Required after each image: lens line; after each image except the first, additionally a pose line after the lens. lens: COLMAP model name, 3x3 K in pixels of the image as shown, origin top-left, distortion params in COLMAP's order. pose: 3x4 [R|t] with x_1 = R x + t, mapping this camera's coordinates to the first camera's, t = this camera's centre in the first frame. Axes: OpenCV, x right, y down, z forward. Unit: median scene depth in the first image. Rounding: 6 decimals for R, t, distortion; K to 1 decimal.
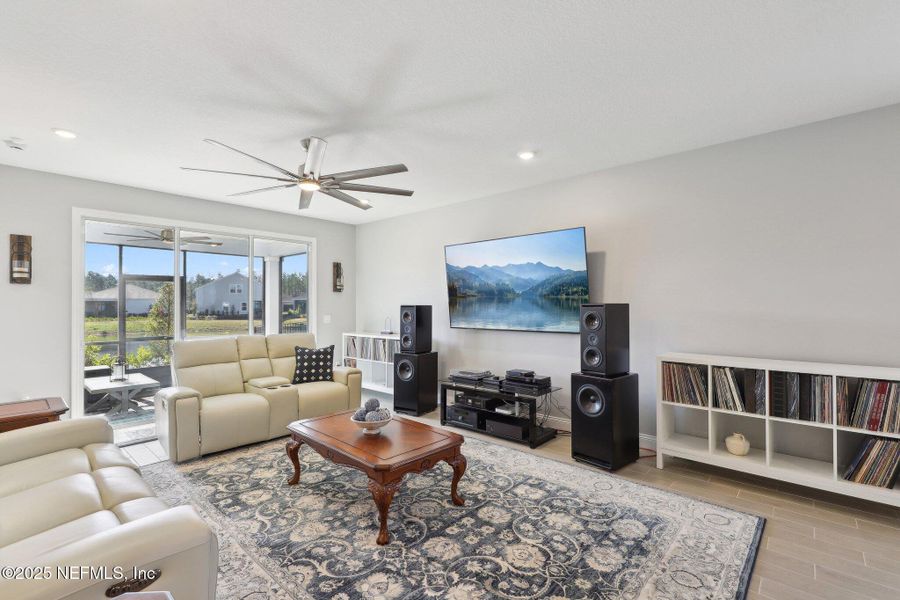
lens RADIAL K [[407.8, 0, 450.0], [0, 407.8, 300.0], [0, 0, 1]] dist [0.000667, 0.000245]
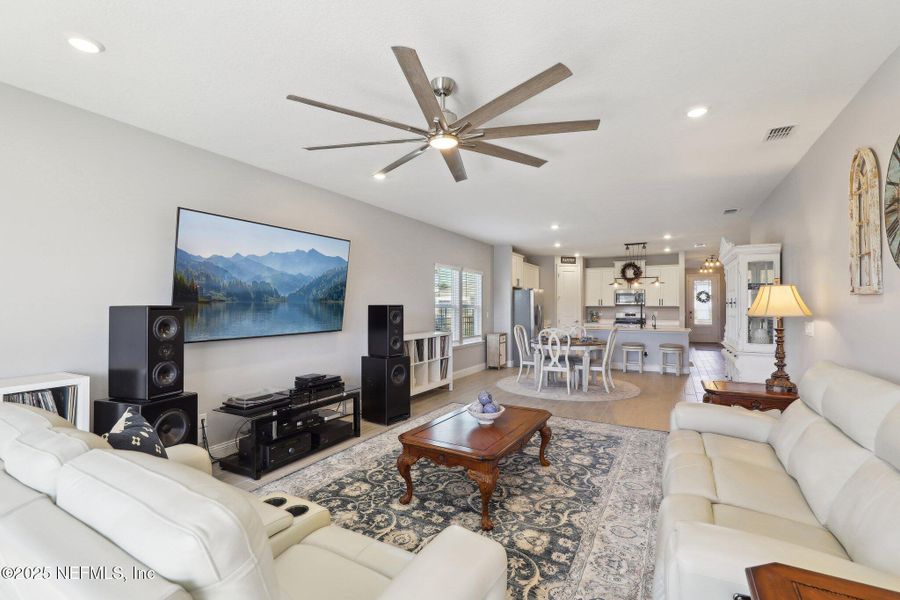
lens RADIAL K [[407.8, 0, 450.0], [0, 407.8, 300.0], [0, 0, 1]] dist [0.000667, 0.000245]
pose [[-0.223526, 0.015703, 0.974571, -1.076569], [-0.008748, 0.999798, -0.018116, 0.015975], [-0.974659, -0.012575, -0.223344, 1.170425]]
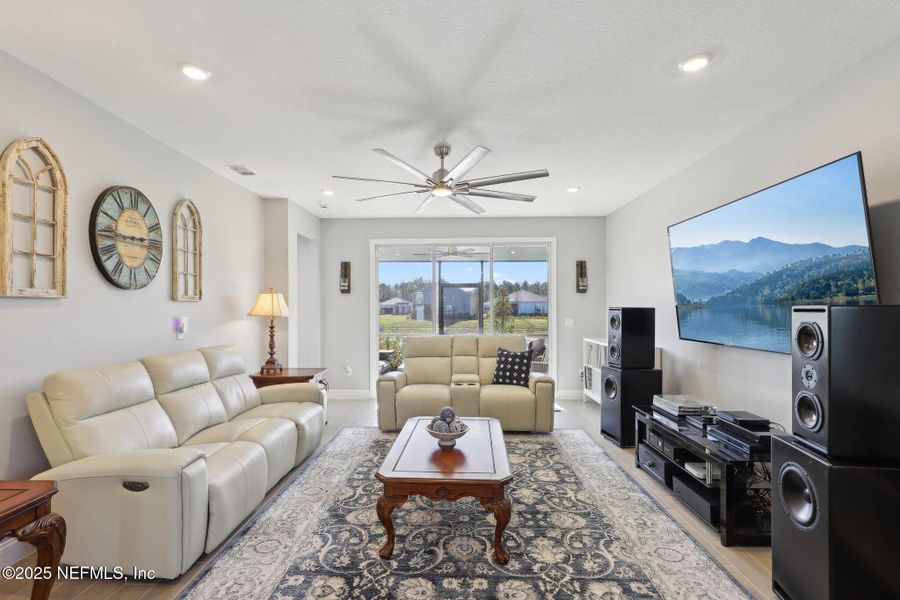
lens RADIAL K [[409.5, 0, 450.6], [0, 409.5, 307.3], [0, 0, 1]] dist [0.002059, -0.000023]
pose [[0.649265, 0.001149, -0.760561, 0.463442], [0.008806, 0.999920, 0.009029, 0.002767], [0.760511, -0.012560, 0.649203, 0.347730]]
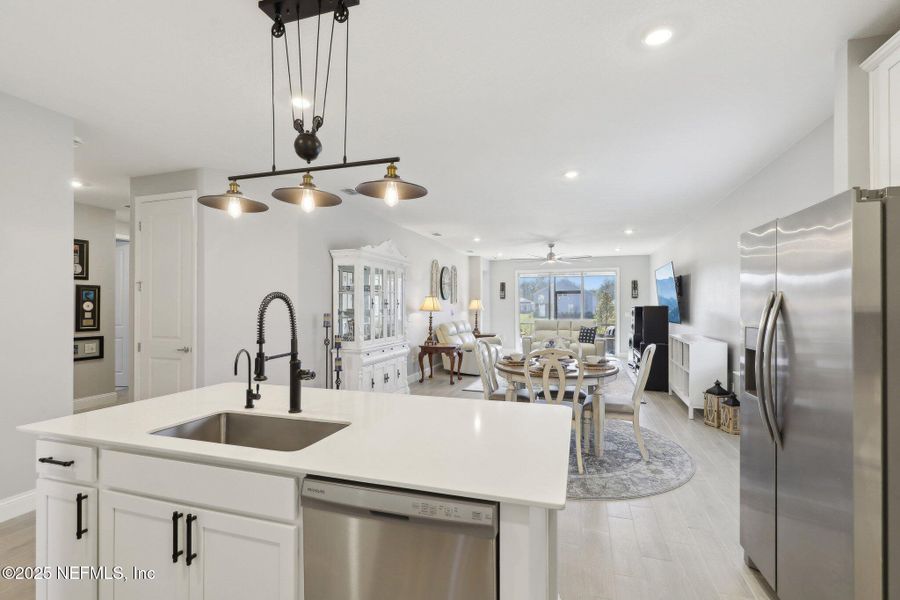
lens RADIAL K [[409.5, 0, 450.6], [0, 409.5, 307.3], [0, 0, 1]] dist [0.002059, -0.000023]
pose [[0.401590, 0.005399, -0.915803, 1.843207], [0.006985, 0.999935, 0.008959, -0.008622], [0.915793, -0.009995, 0.401527, -0.666129]]
